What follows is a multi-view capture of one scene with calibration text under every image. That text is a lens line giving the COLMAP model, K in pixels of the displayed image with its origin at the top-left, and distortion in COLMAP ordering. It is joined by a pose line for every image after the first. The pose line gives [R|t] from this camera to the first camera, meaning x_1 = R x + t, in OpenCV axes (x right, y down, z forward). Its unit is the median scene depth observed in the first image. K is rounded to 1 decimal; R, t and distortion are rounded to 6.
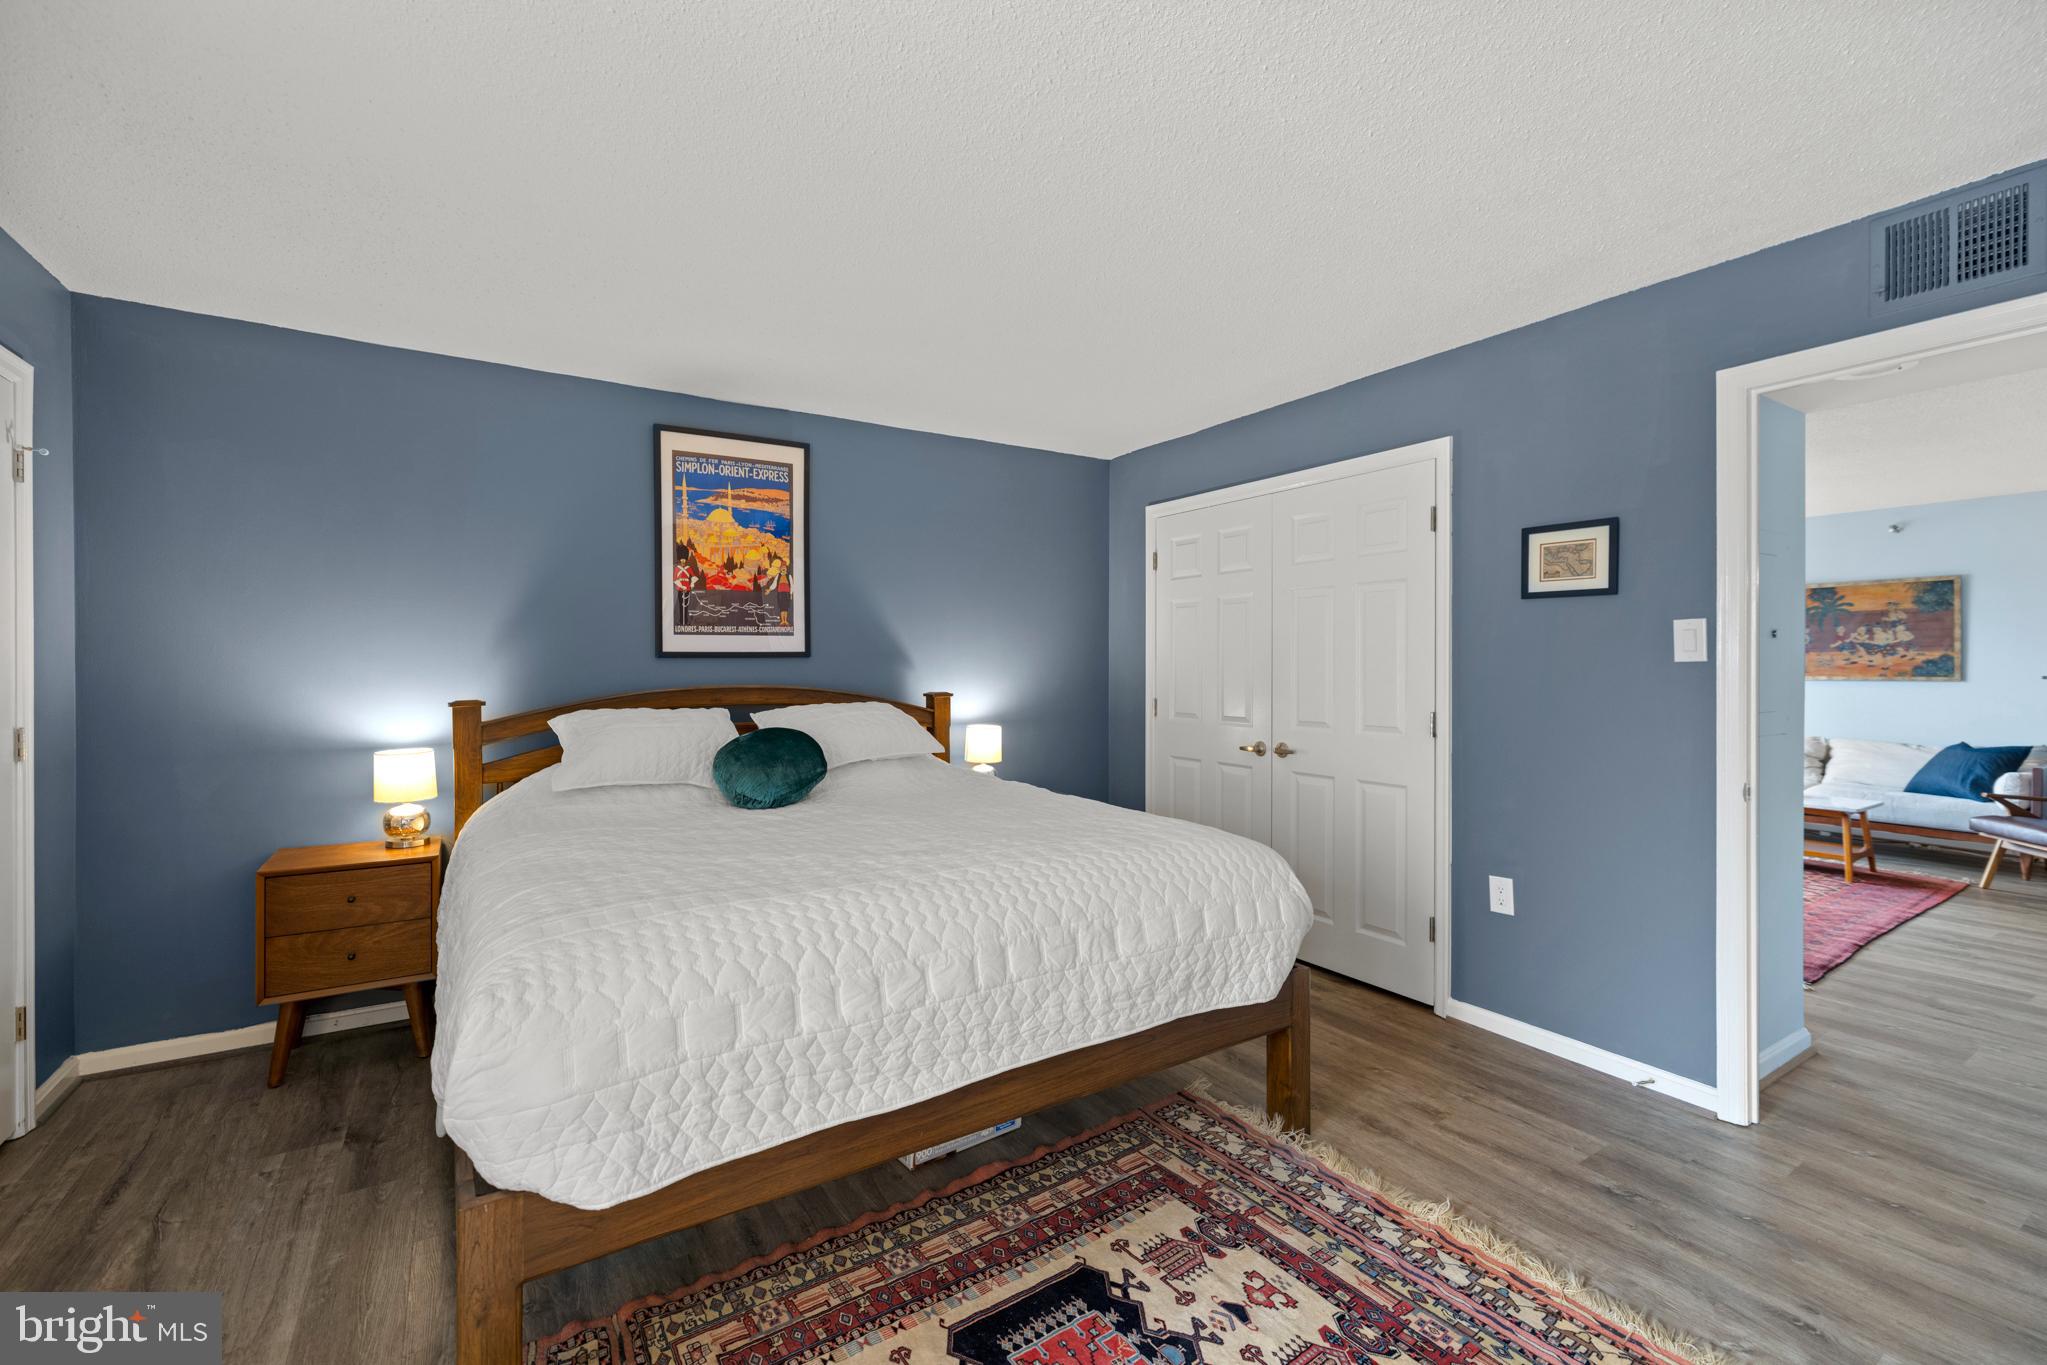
lens RADIAL K [[854.8, 0, 1008.0], [0, 854.8, 676.5], [0, 0, 1]] dist [-0.001152, -0.000520]
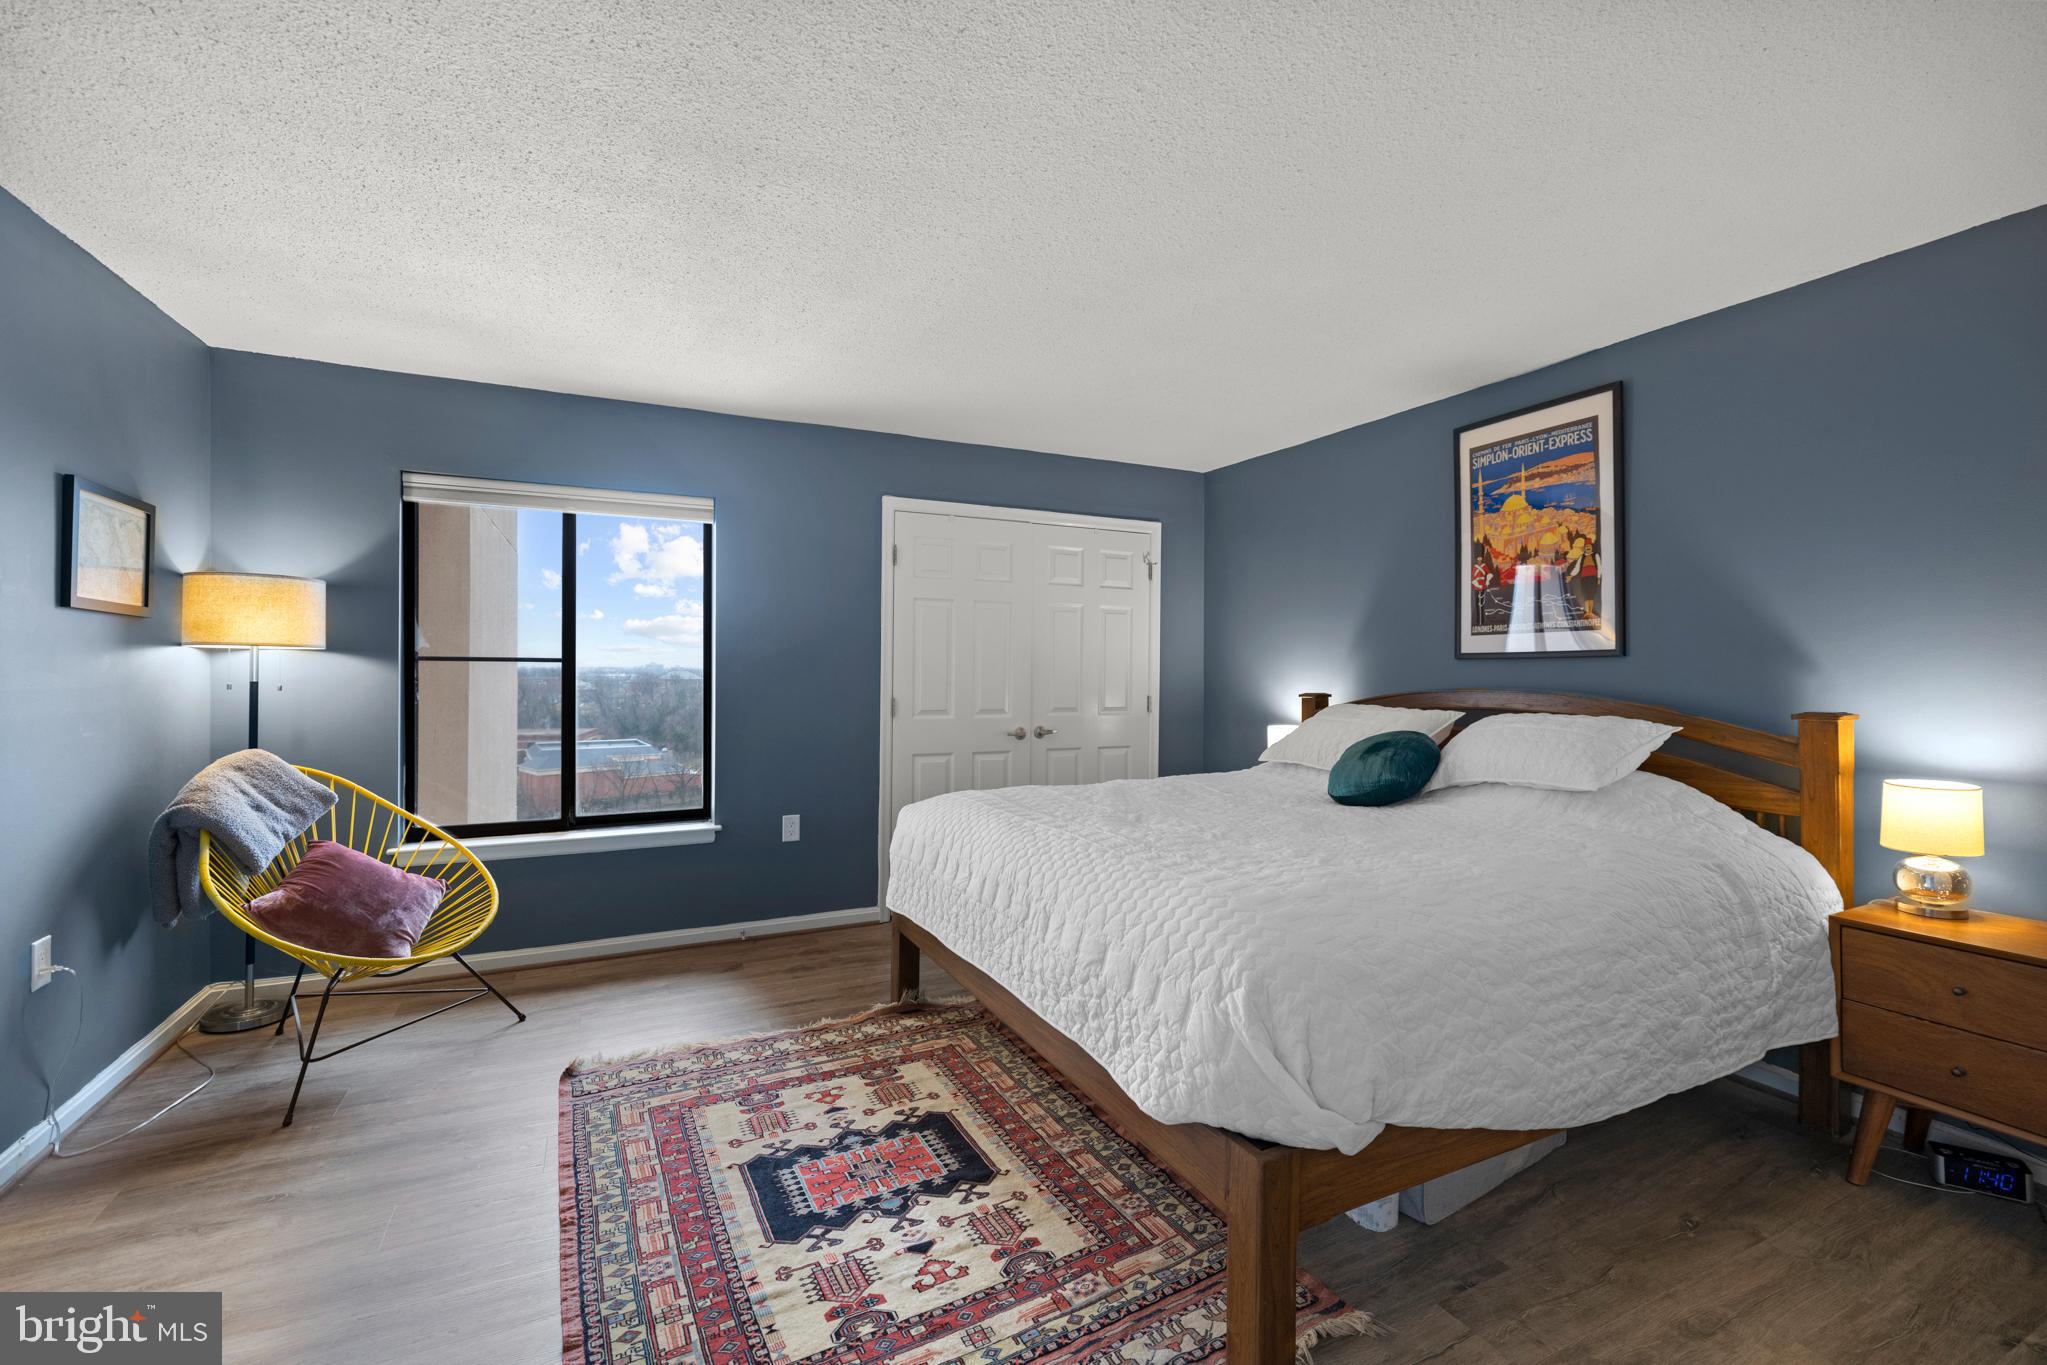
lens RADIAL K [[844.1, 0, 1011.2], [0, 844.1, 674.3], [0, 0, 1]] dist [0.000794, 0.000066]
pose [[-0.103460, 0.007939, -0.994602, 0.608987], [-0.016617, 0.999815, 0.009709, -0.004903], [0.994495, 0.017532, -0.103309, 0.554066]]
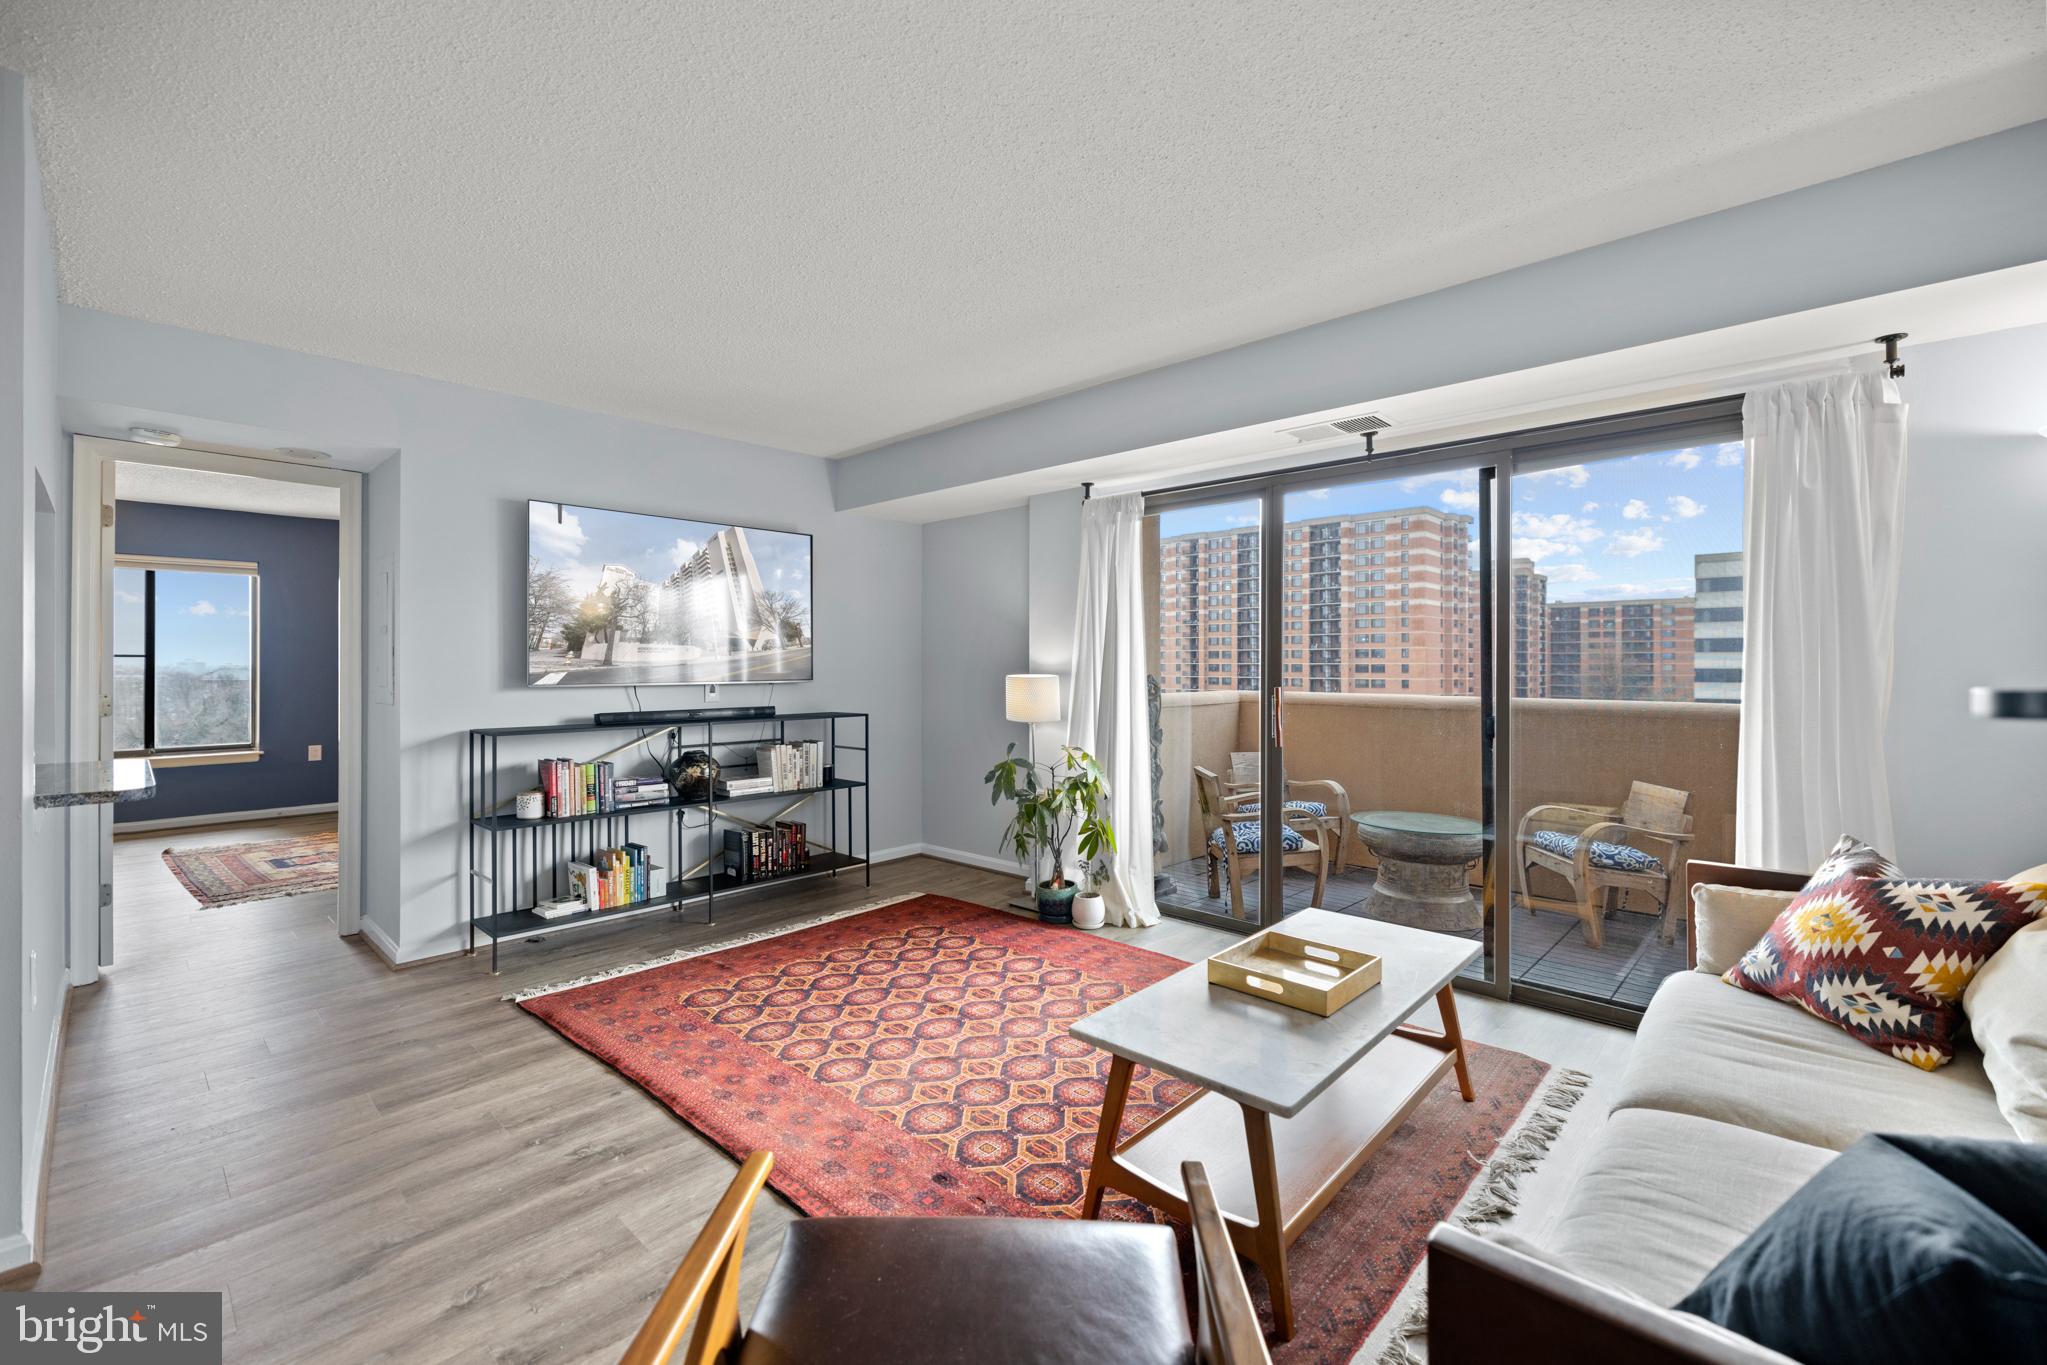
lens RADIAL K [[862.4, 0, 1027.5], [0, 862.4, 665.0], [0, 0, 1]] dist [0.002328, 0.000099]
pose [[0.262969, 0.001396, -0.964803, 1.792858], [-0.011215, 0.999936, -0.001610, -0.002461], [0.964739, 0.011244, 0.262968, 1.165929]]
